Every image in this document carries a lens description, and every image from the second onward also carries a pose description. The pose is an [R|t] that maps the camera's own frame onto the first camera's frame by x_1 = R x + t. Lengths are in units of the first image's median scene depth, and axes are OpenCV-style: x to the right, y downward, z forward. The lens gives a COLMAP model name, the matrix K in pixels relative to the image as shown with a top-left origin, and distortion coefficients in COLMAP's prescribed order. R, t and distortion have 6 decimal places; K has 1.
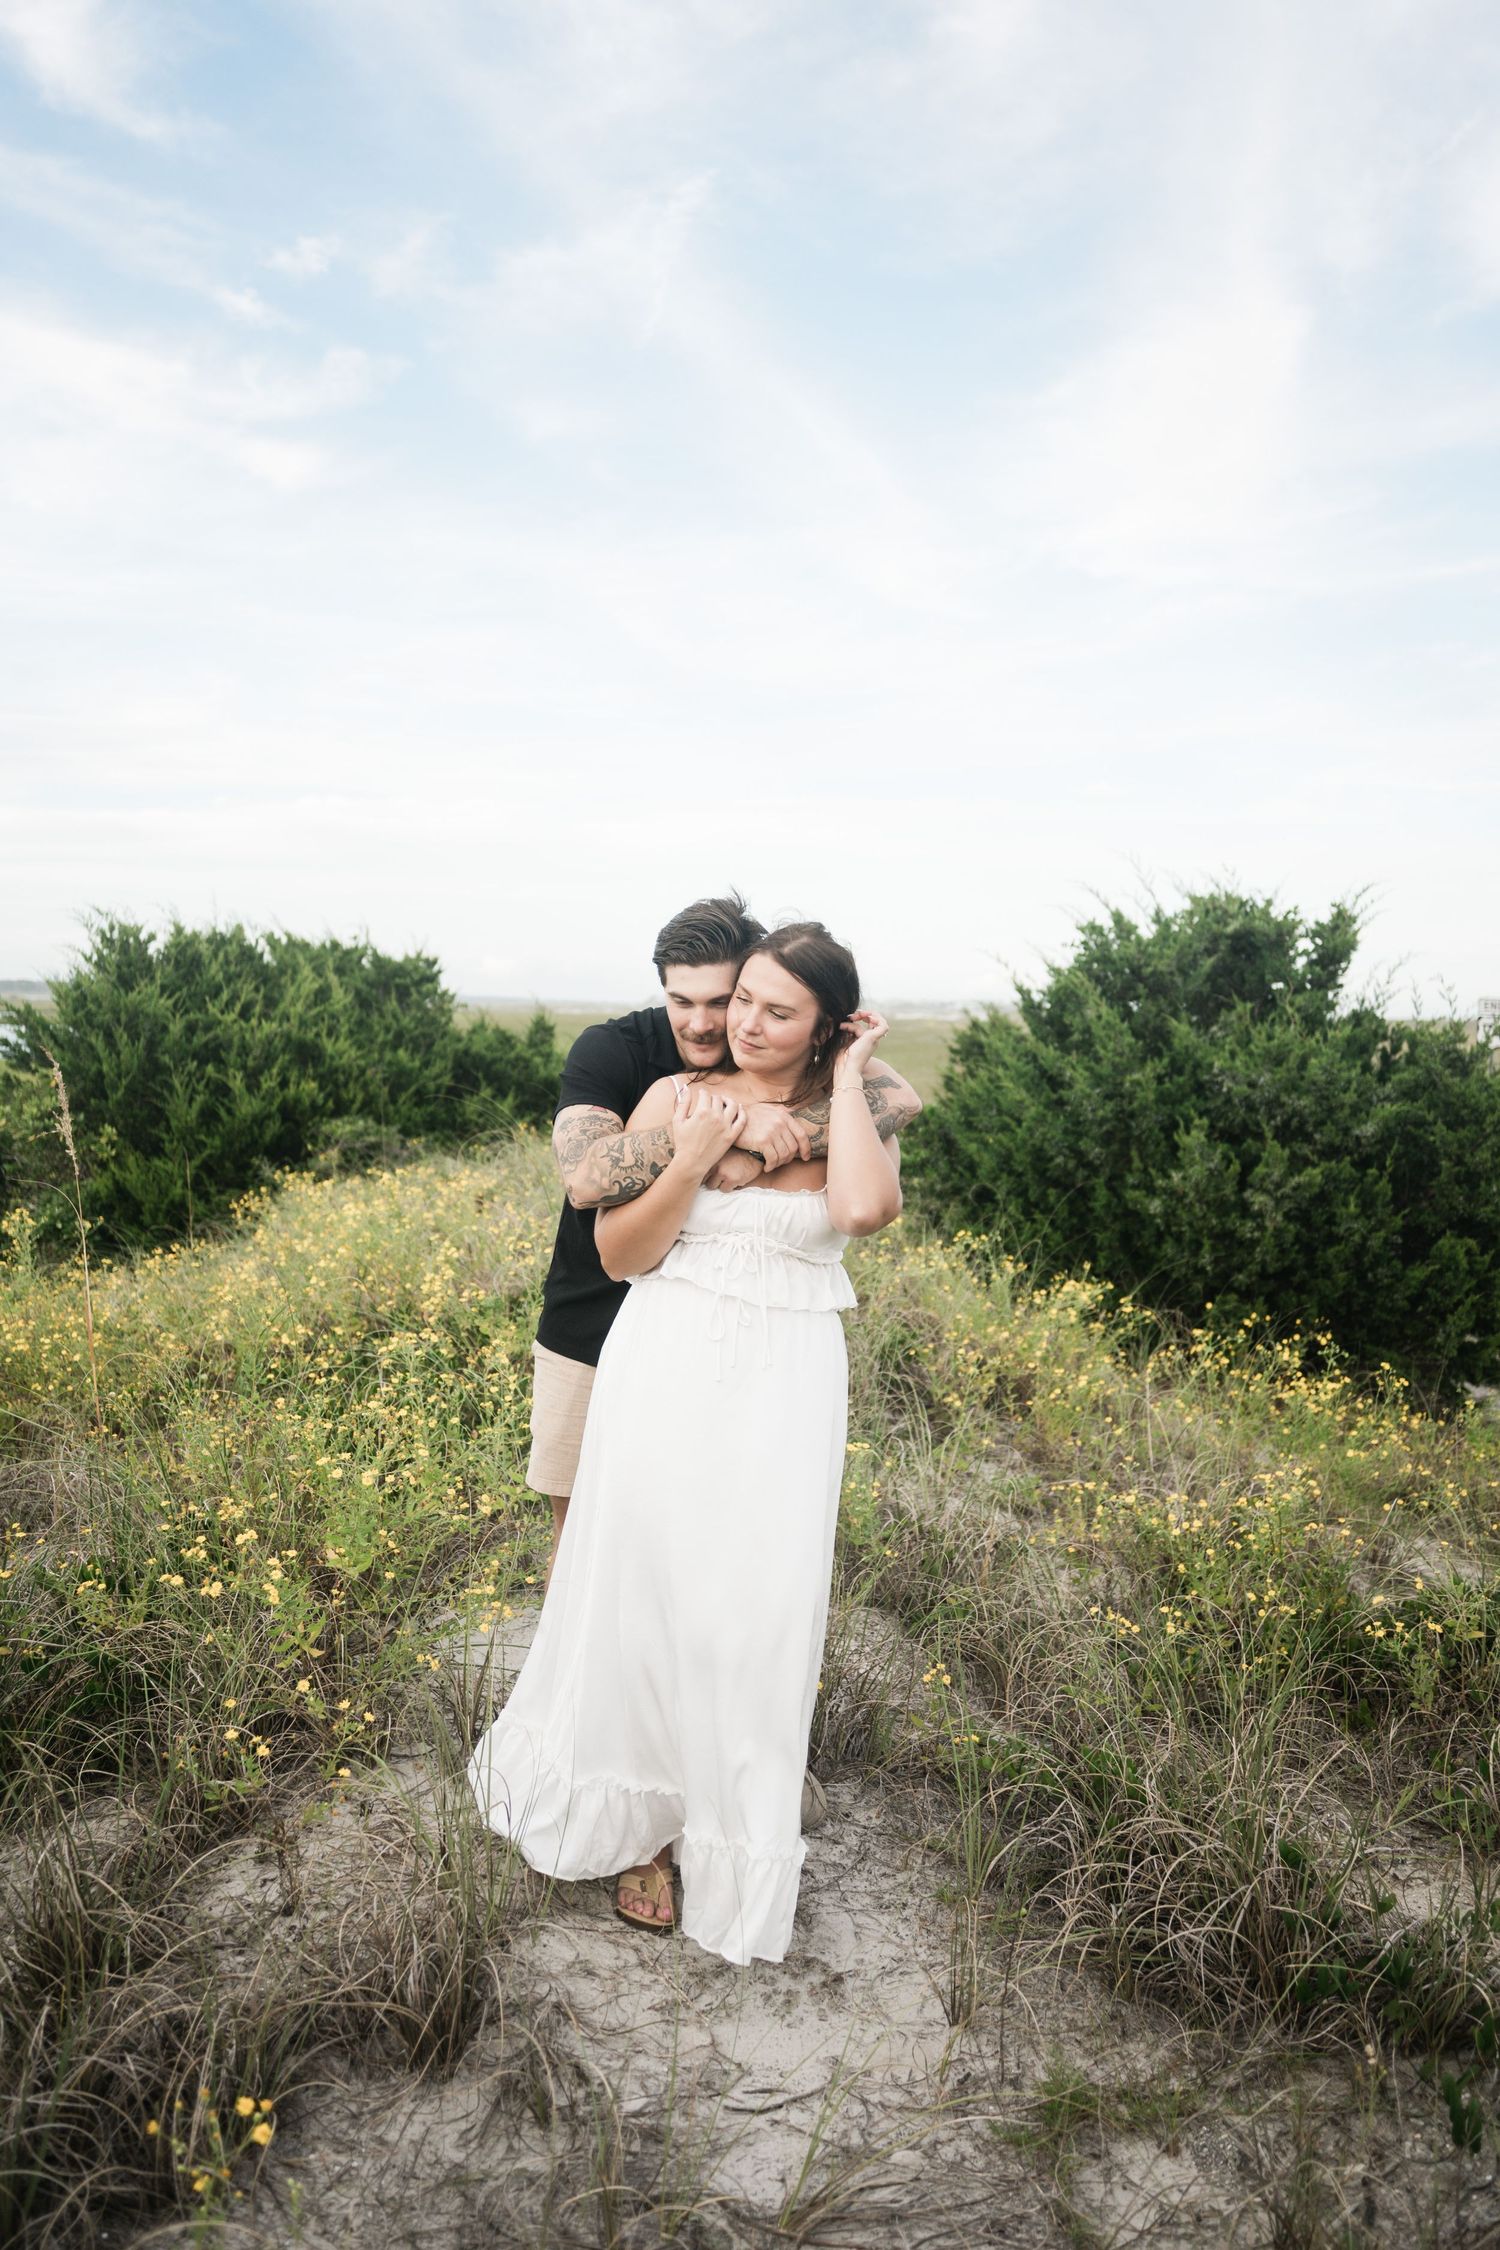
lens RADIAL K [[1818.0, 0, 747.0], [0, 1818.0, 1124.1], [0, 0, 1]] dist [-0.000041, -0.001172]
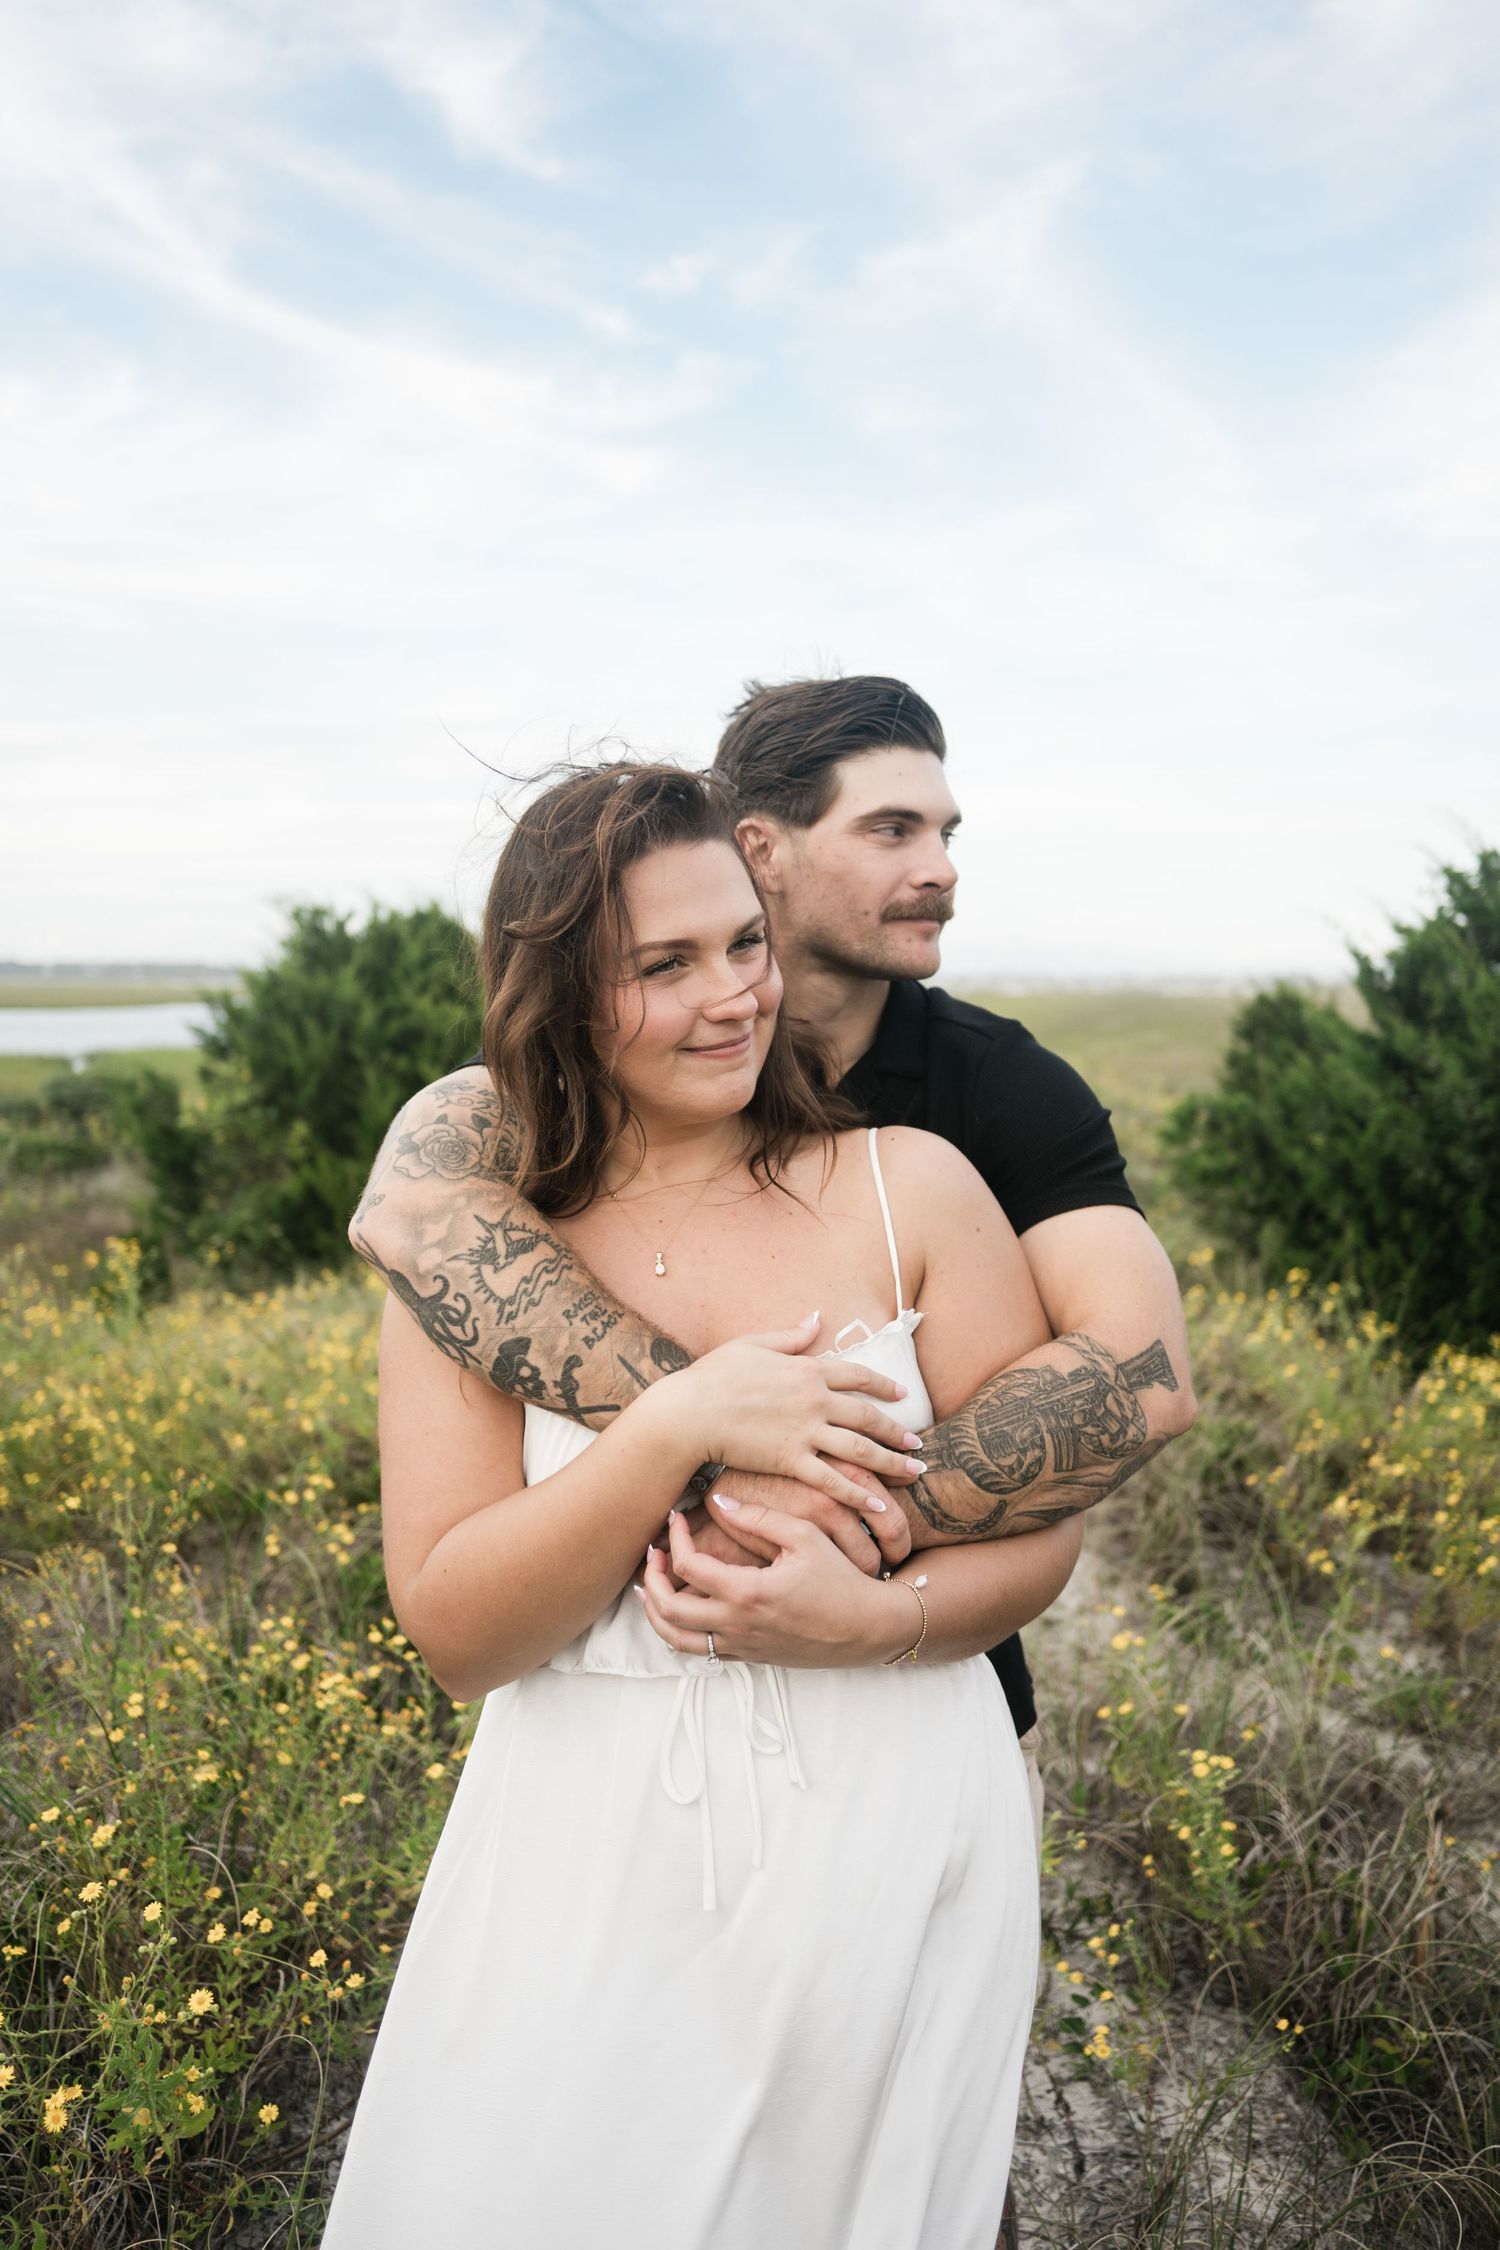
lens RADIAL K [[1962.8, 0, 684.2], [0, 1962.8, 1118.3], [0, 0, 1]] dist [-0.005229, 0.001047]
pose [[0.986580, -0.004665, -0.163211, 0.000252], [0.005159, 0.999983, 0.002606, -0.005837], [0.163196, -0.003413, 0.986588, 0.102690]]
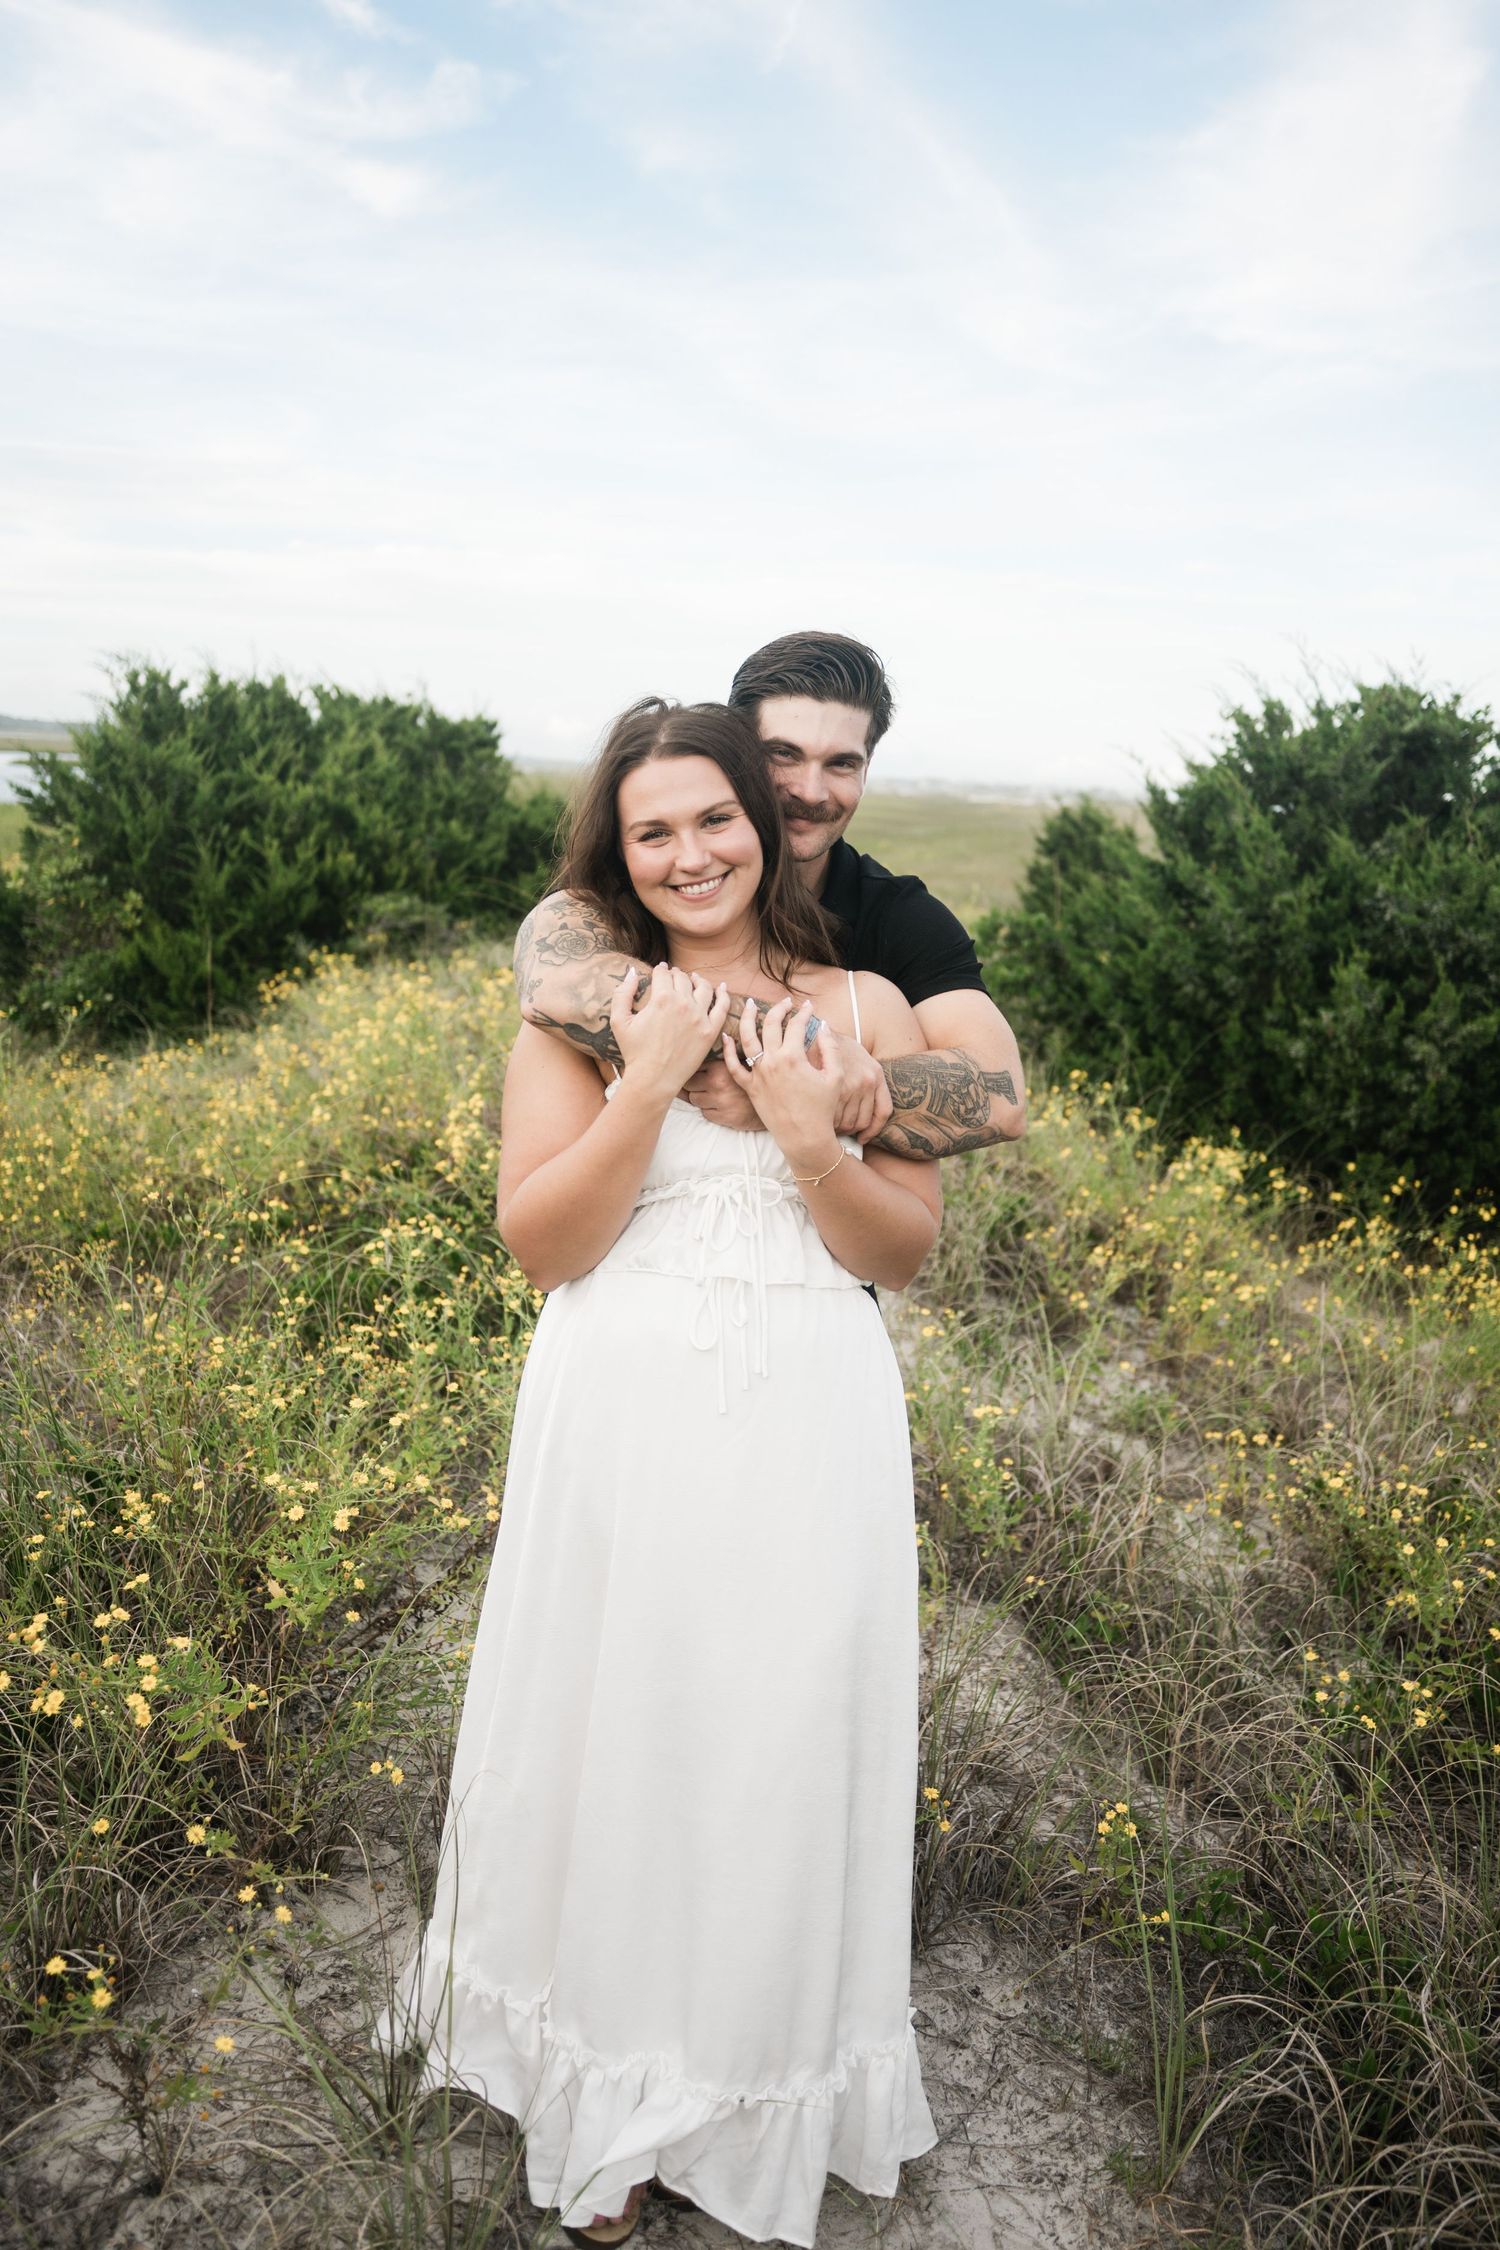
lens RADIAL K [[1909.1, 0, 757.3], [0, 1909.1, 1154.6], [0, 0, 1]] dist [-0.002846, -0.003382]
pose [[0.998496, 0.047789, -0.026862, -0.005049], [-0.044005, 0.990904, 0.127174, -0.007173], [0.032695, -0.125801, 0.991517, 0.060199]]
